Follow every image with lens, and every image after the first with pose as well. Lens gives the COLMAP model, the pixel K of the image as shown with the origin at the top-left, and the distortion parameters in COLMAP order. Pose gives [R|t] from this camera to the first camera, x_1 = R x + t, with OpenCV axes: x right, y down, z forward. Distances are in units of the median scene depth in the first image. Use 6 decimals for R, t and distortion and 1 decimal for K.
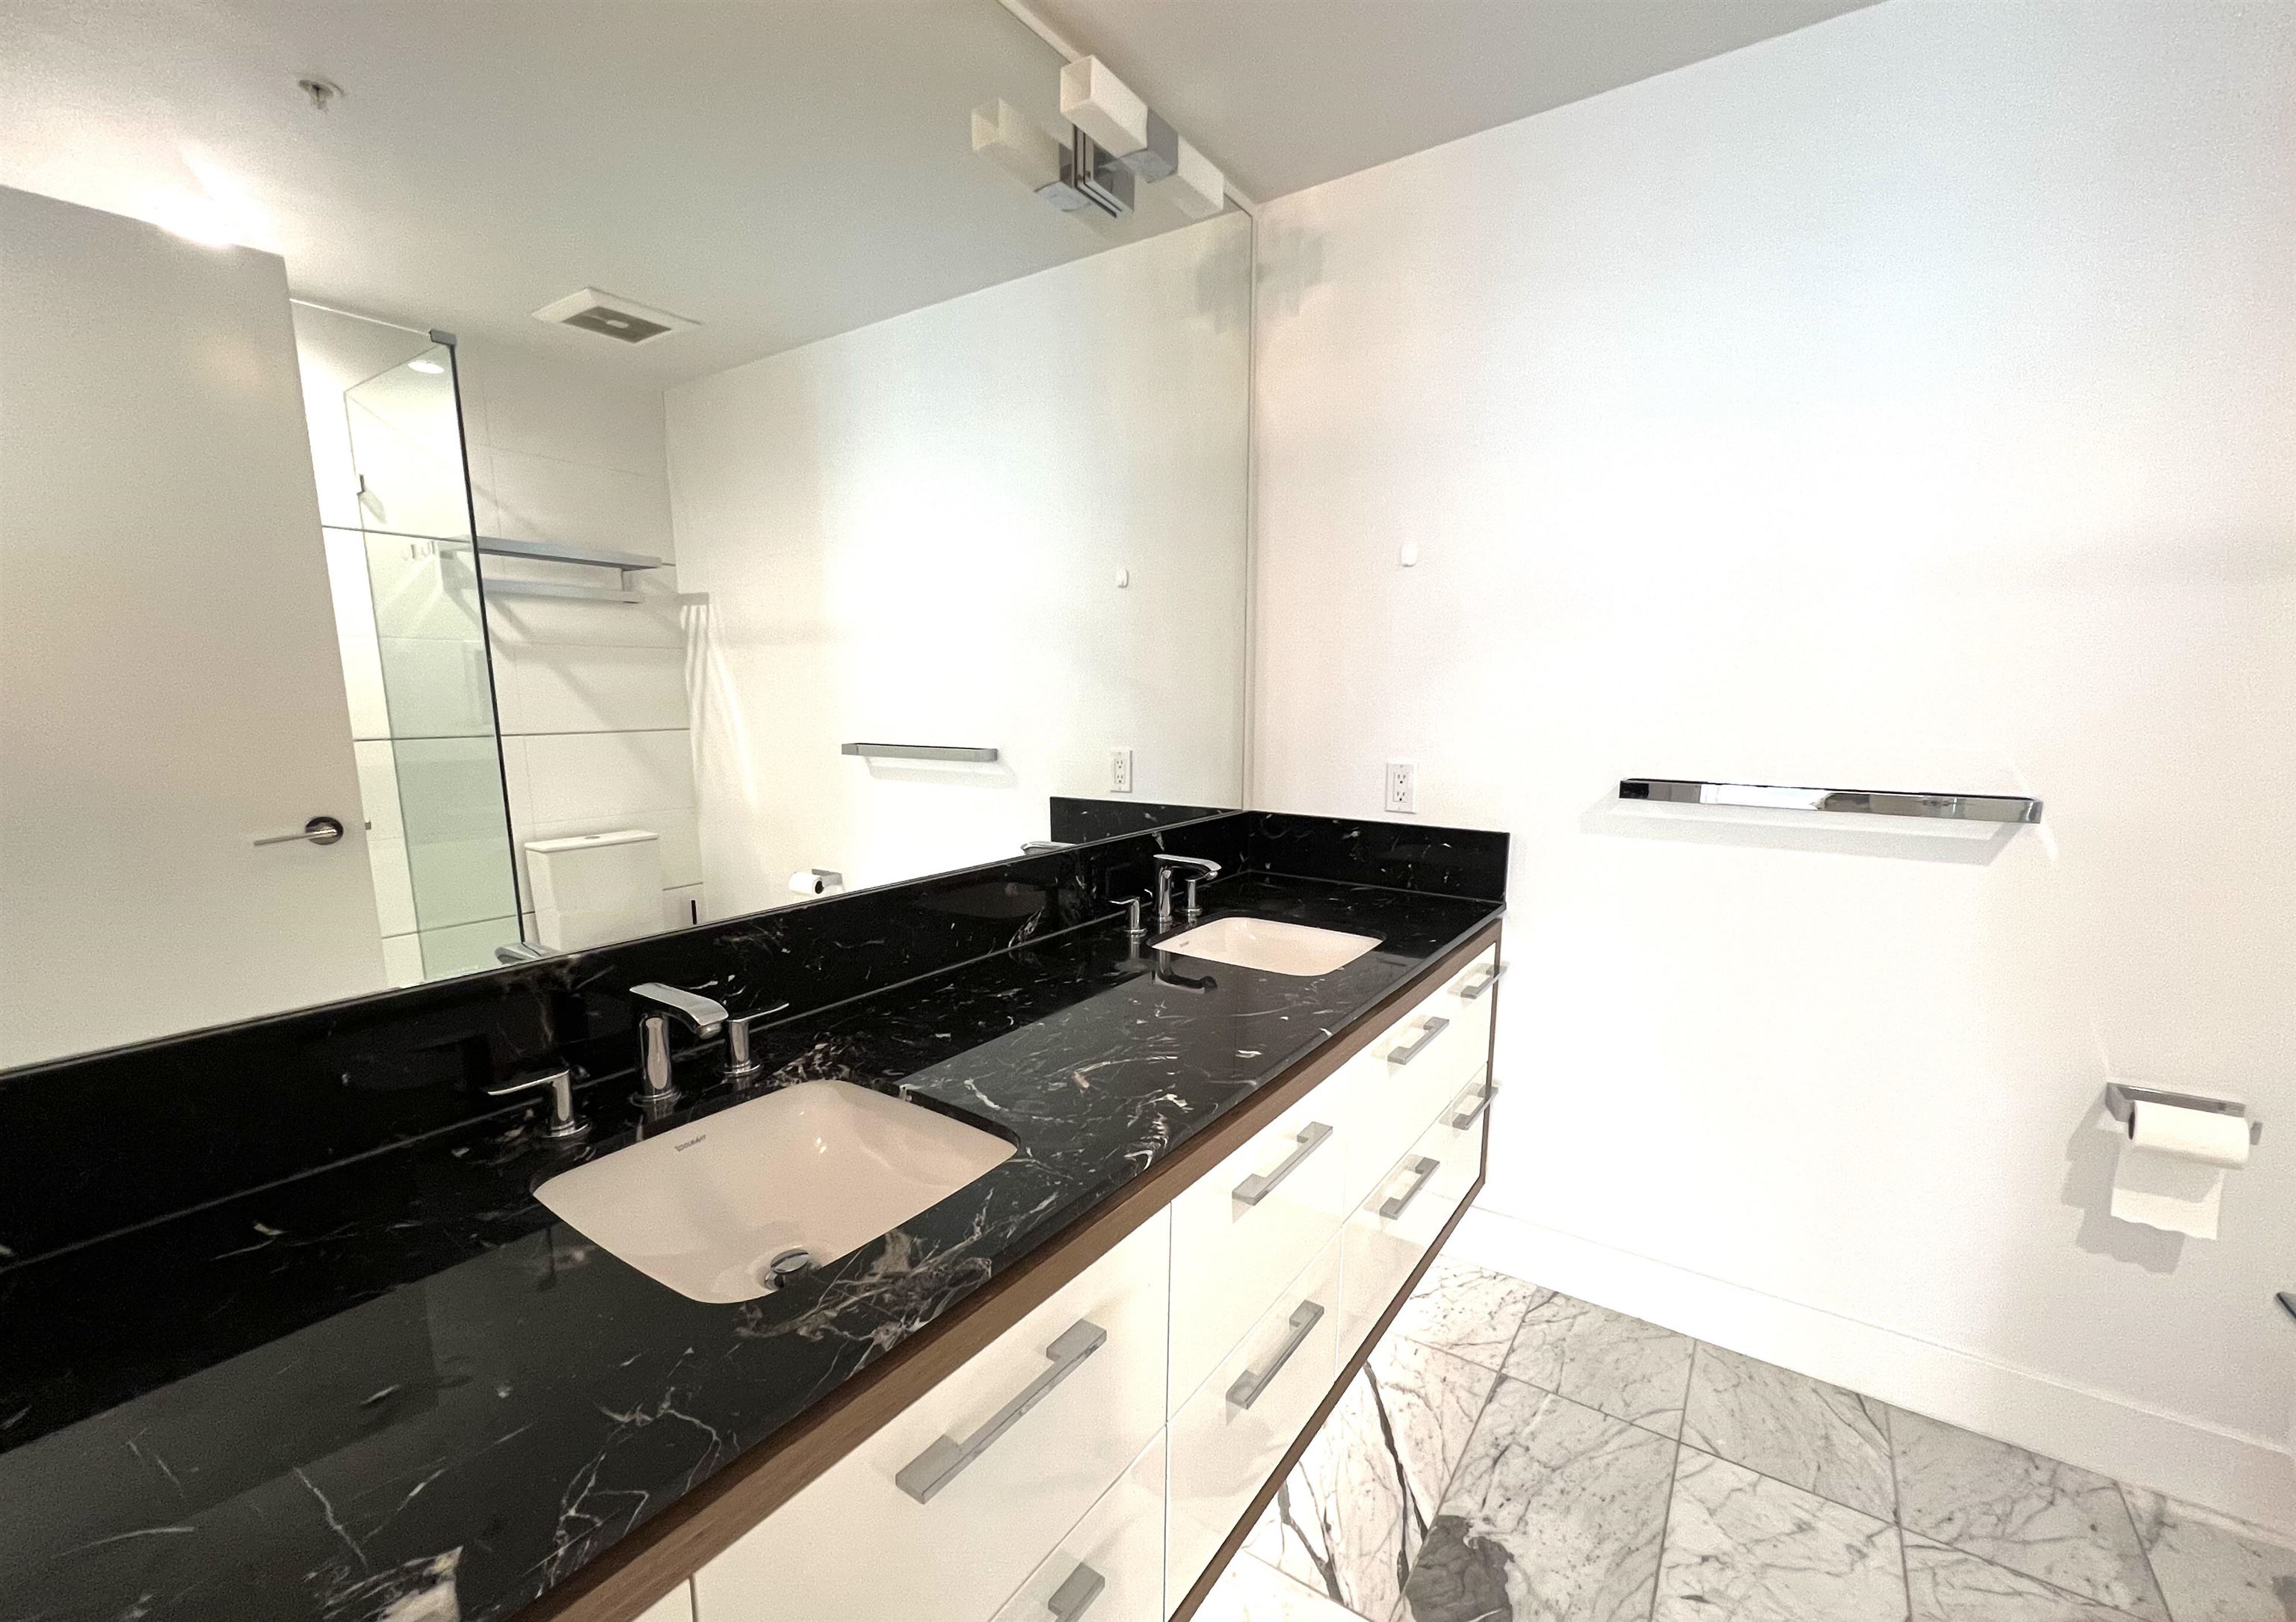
lens RADIAL K [[941.0, 0, 1147.9], [0, 941.0, 827.2], [0, 0, 1]] dist [0.001812, 0.000078]
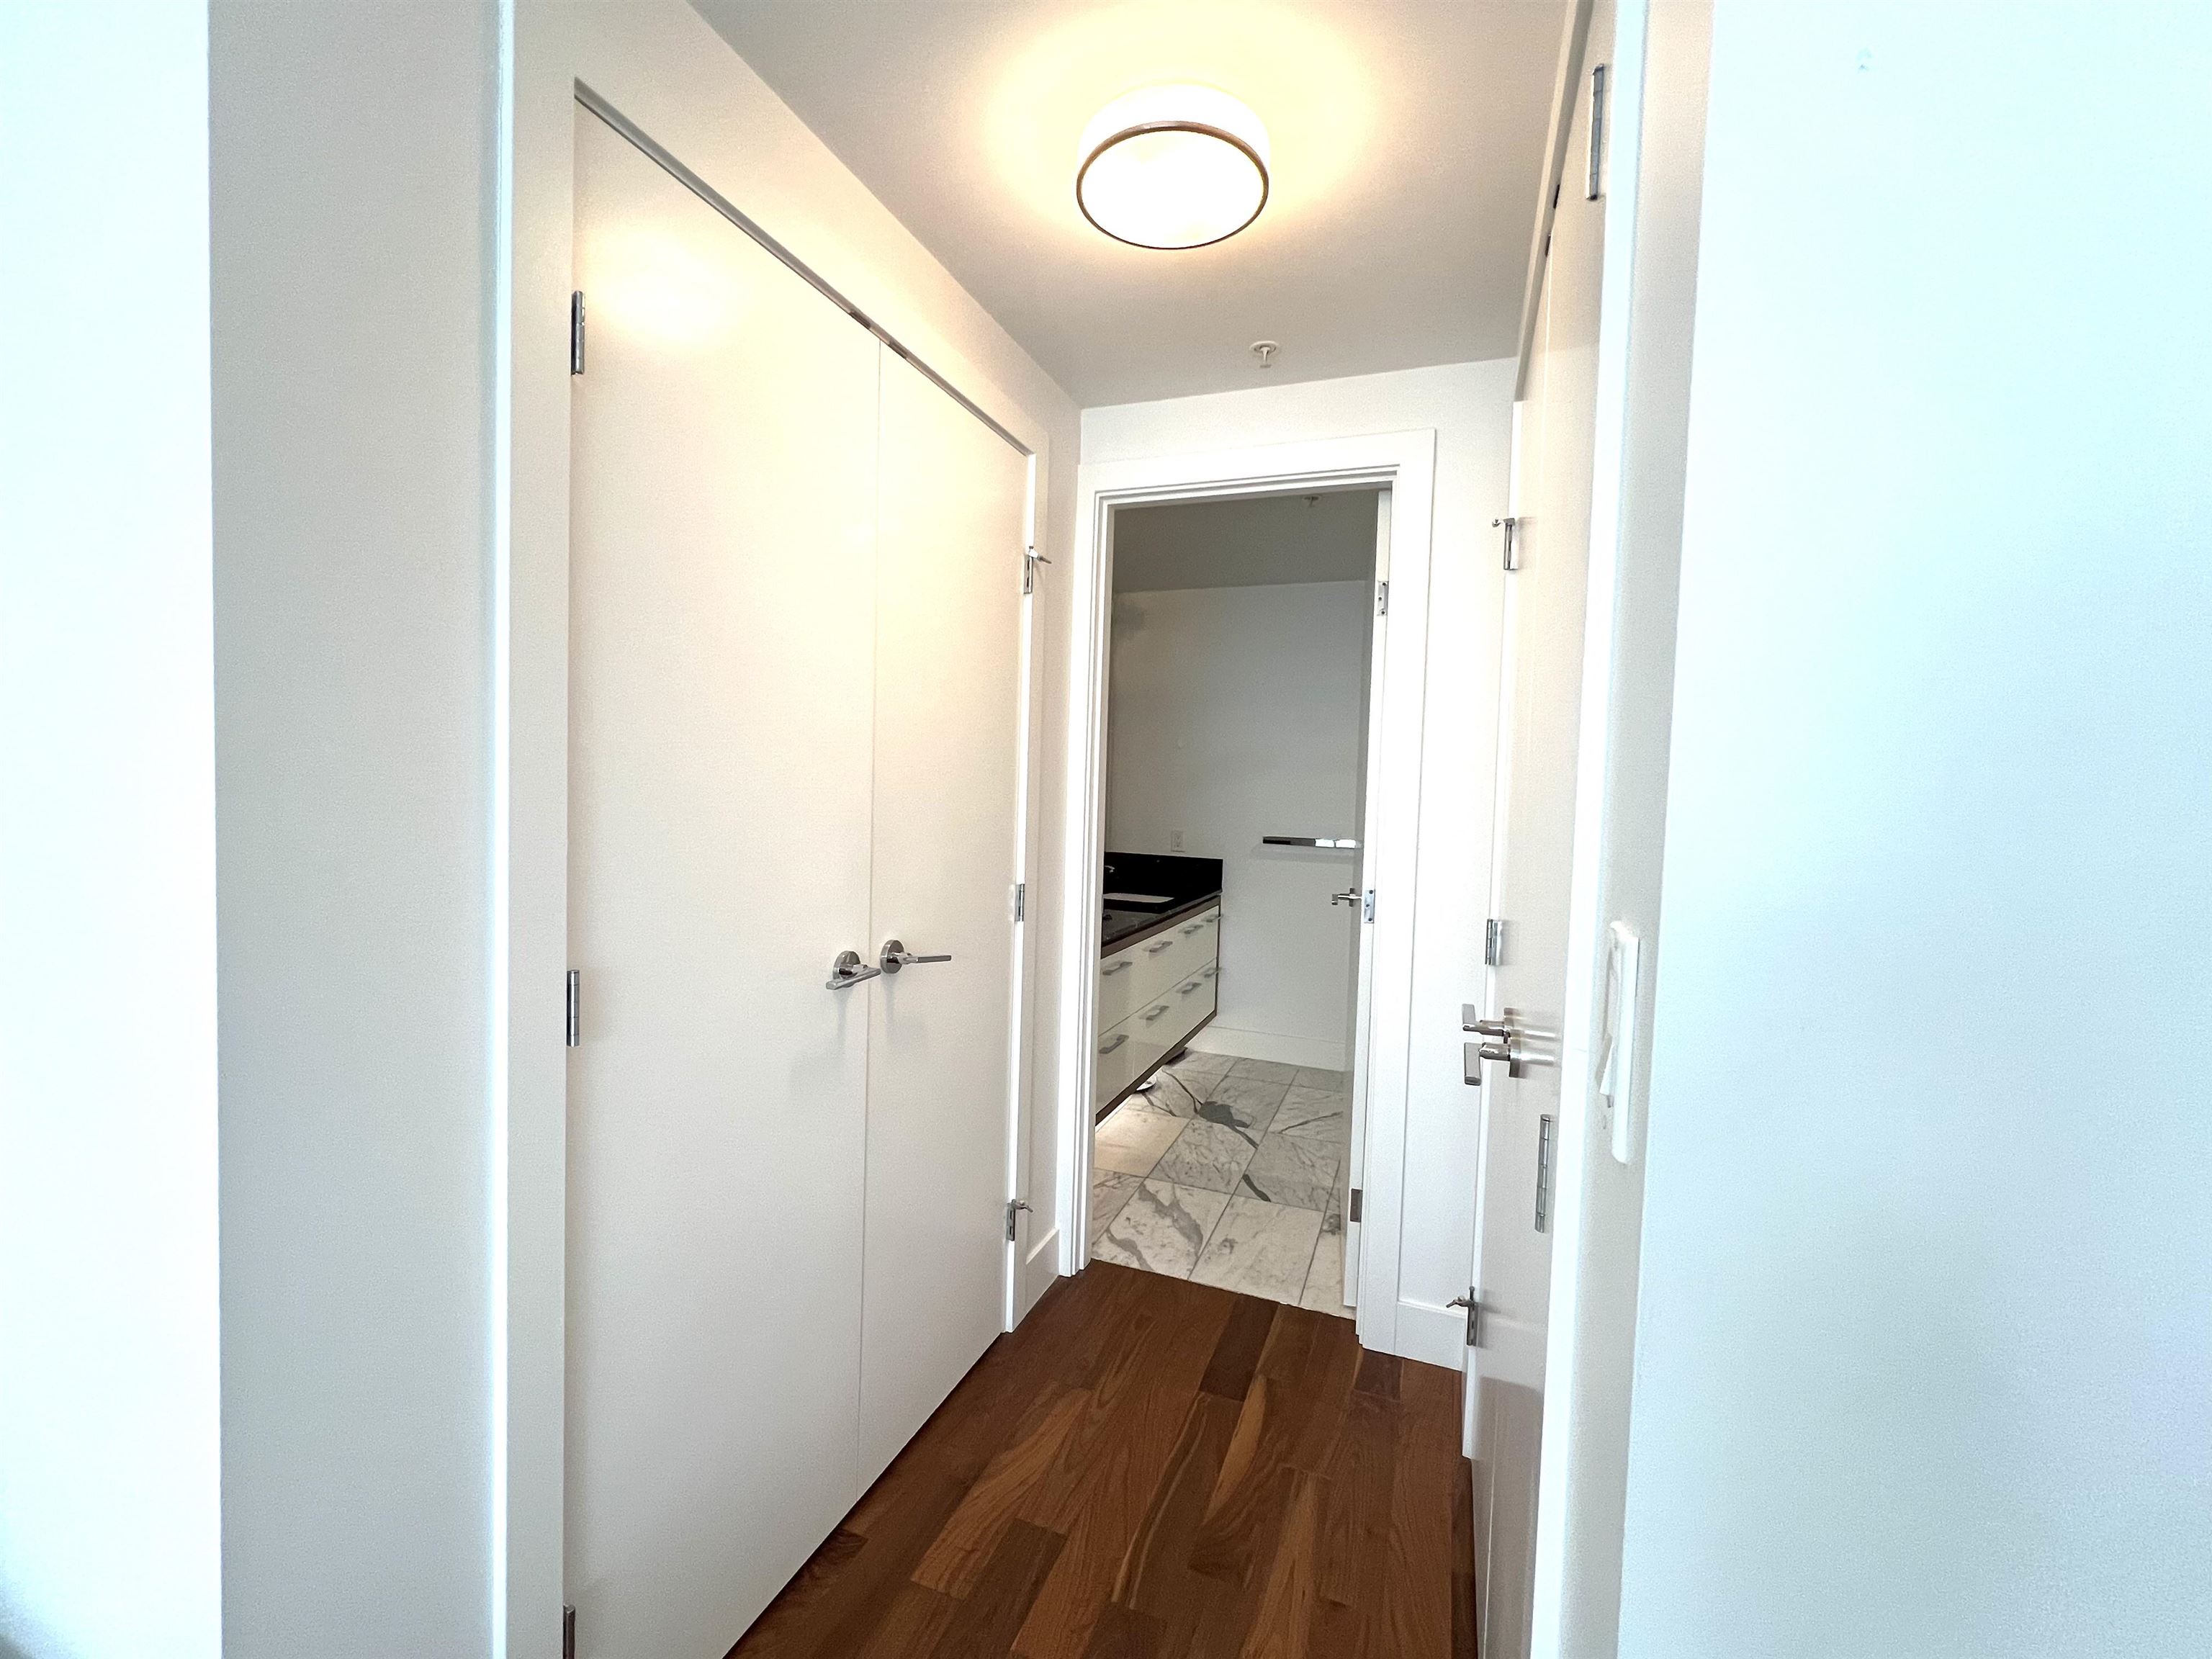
lens RADIAL K [[891.4, 0, 1106.8], [0, 891.4, 827.3], [0, 0, 1]] dist [-0.000230, -0.000002]
pose [[0.969788, 0.013859, 0.243556, -0.480503], [0.012336, 0.994322, -0.105699, 0.171496], [-0.243638, 0.105510, 0.964110, -1.182903]]
